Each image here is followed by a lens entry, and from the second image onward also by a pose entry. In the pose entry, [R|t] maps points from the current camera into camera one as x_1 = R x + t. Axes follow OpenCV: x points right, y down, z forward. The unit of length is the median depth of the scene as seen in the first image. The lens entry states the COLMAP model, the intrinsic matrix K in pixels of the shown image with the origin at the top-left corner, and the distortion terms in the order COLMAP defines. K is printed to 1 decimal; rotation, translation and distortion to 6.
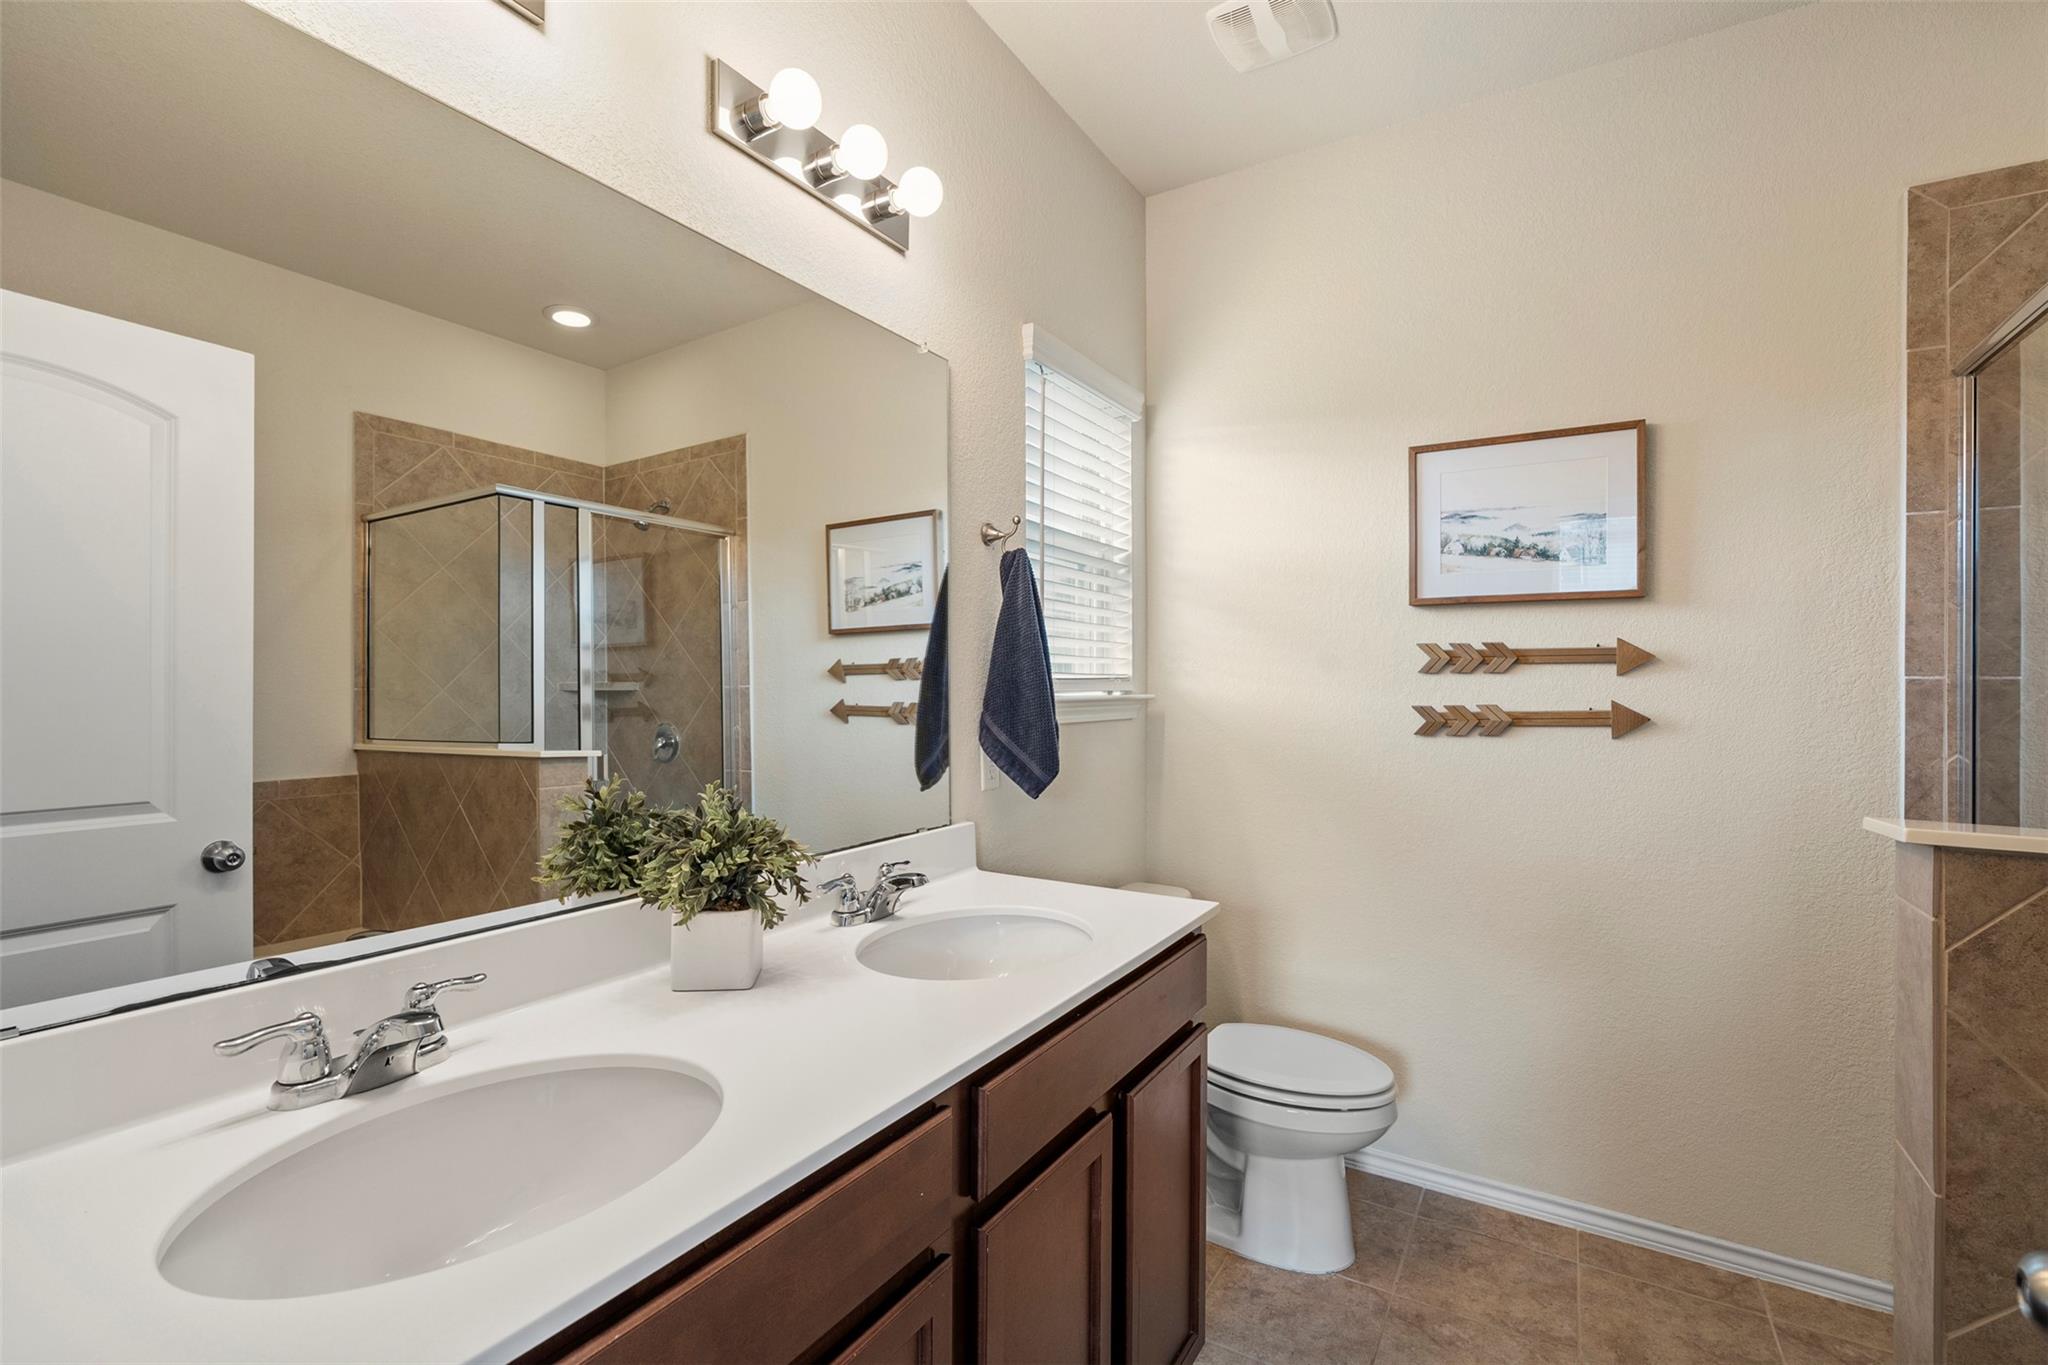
lens RADIAL K [[921.2, 0, 1030.2], [0, 921.2, 675.7], [0, 0, 1]] dist [-0.002218, 0.001362]
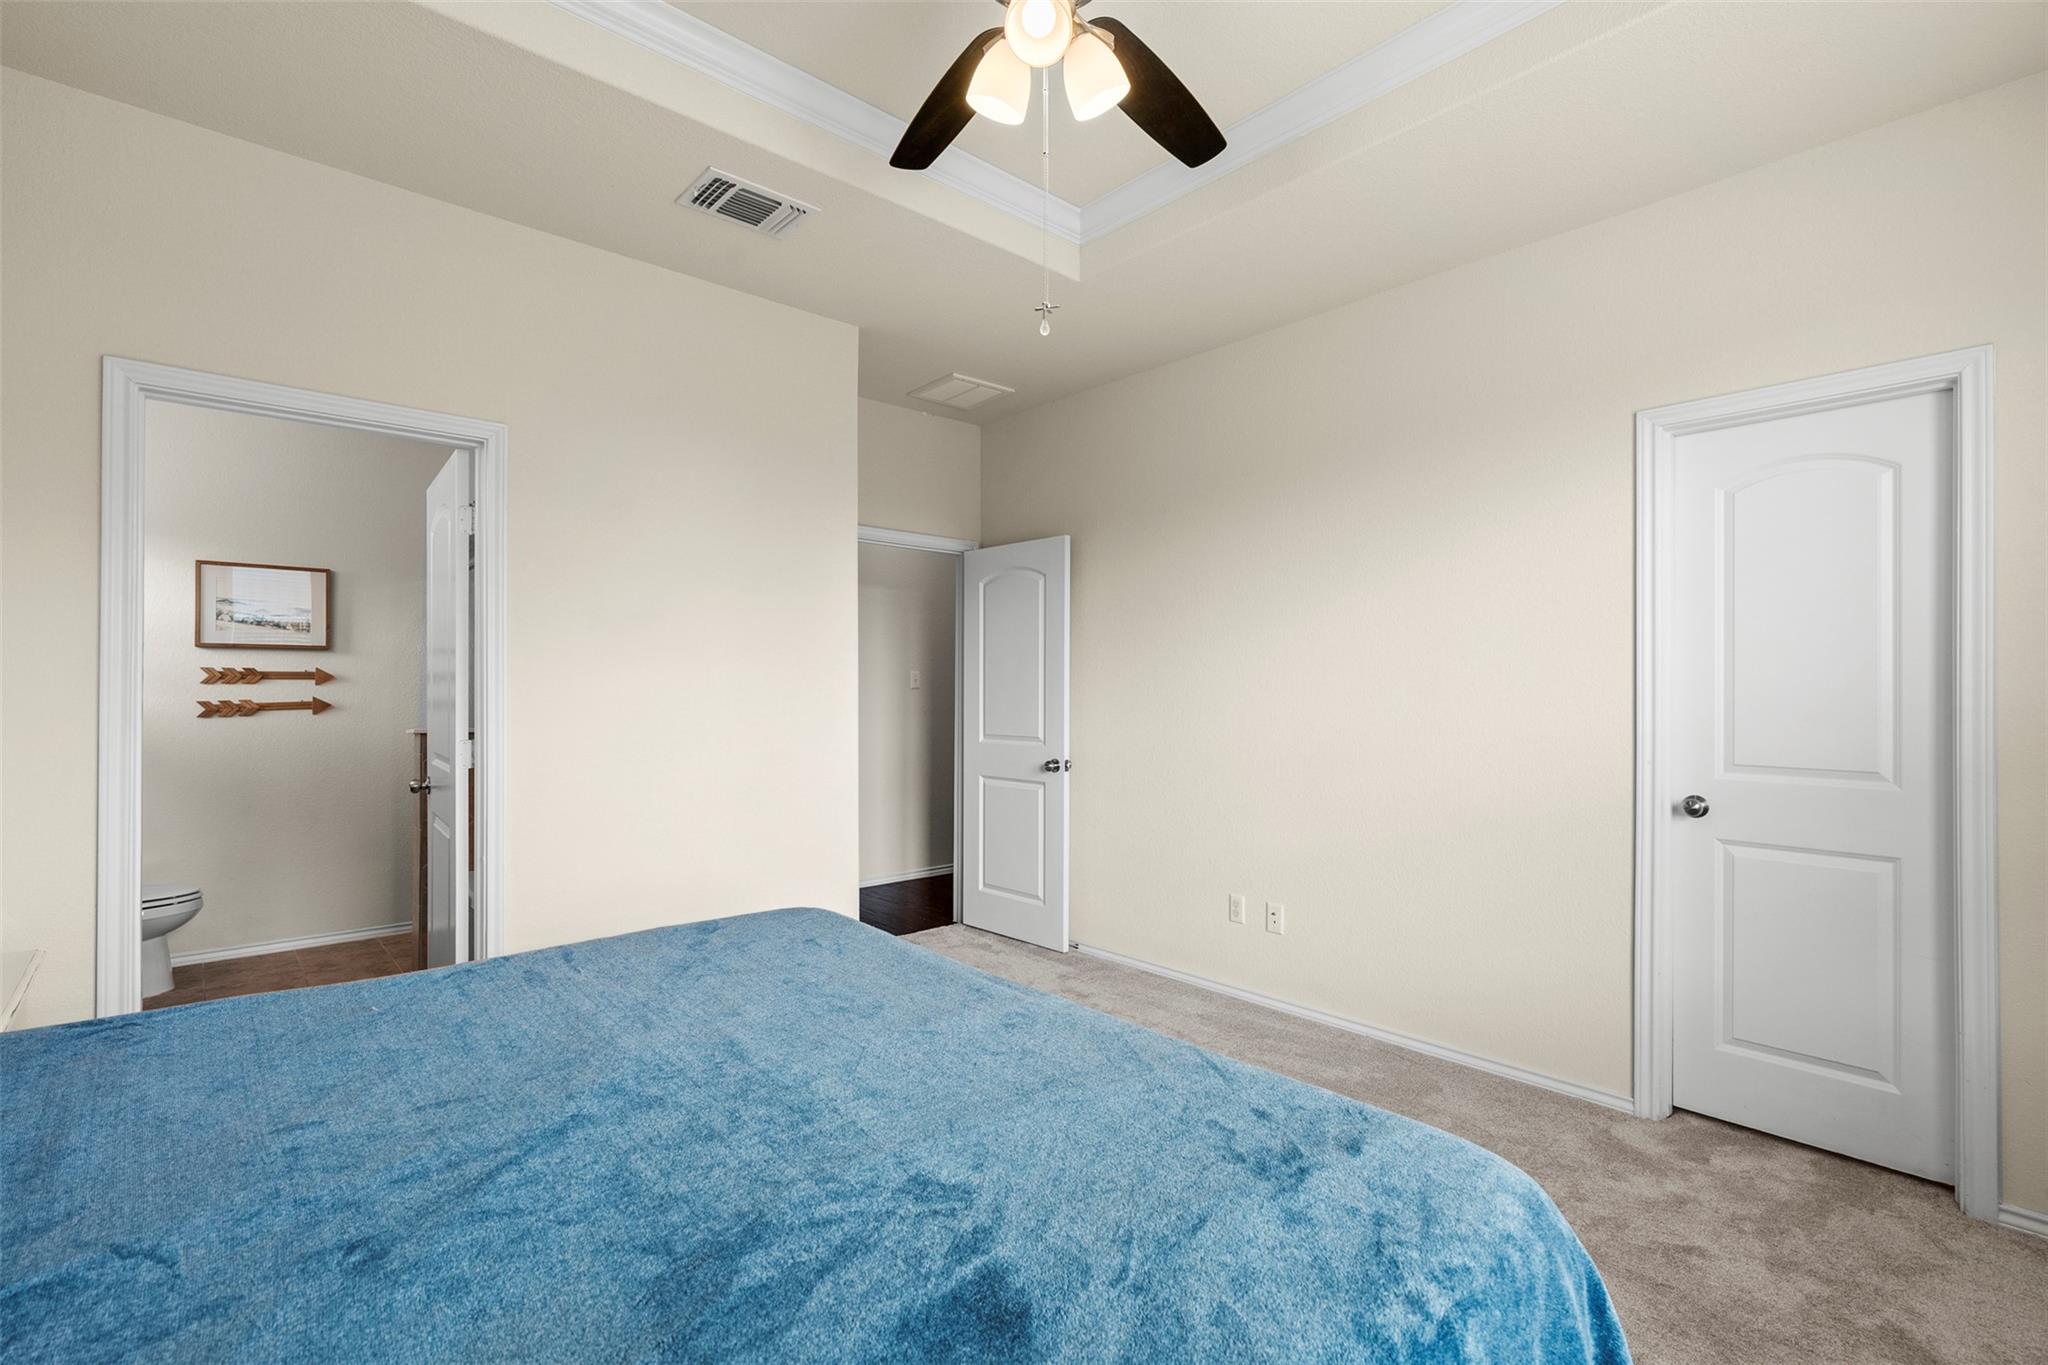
lens RADIAL K [[921.2, 0, 1033.0], [0, 921.2, 681.7], [0, 0, 1]] dist [-0.002218, 0.001362]
pose [[0.287393, 0.007651, 0.957782, -0.886165], [0.000429, 0.999967, -0.008117, 0.009699], [-0.957813, 0.002744, 0.287380, -1.152352]]
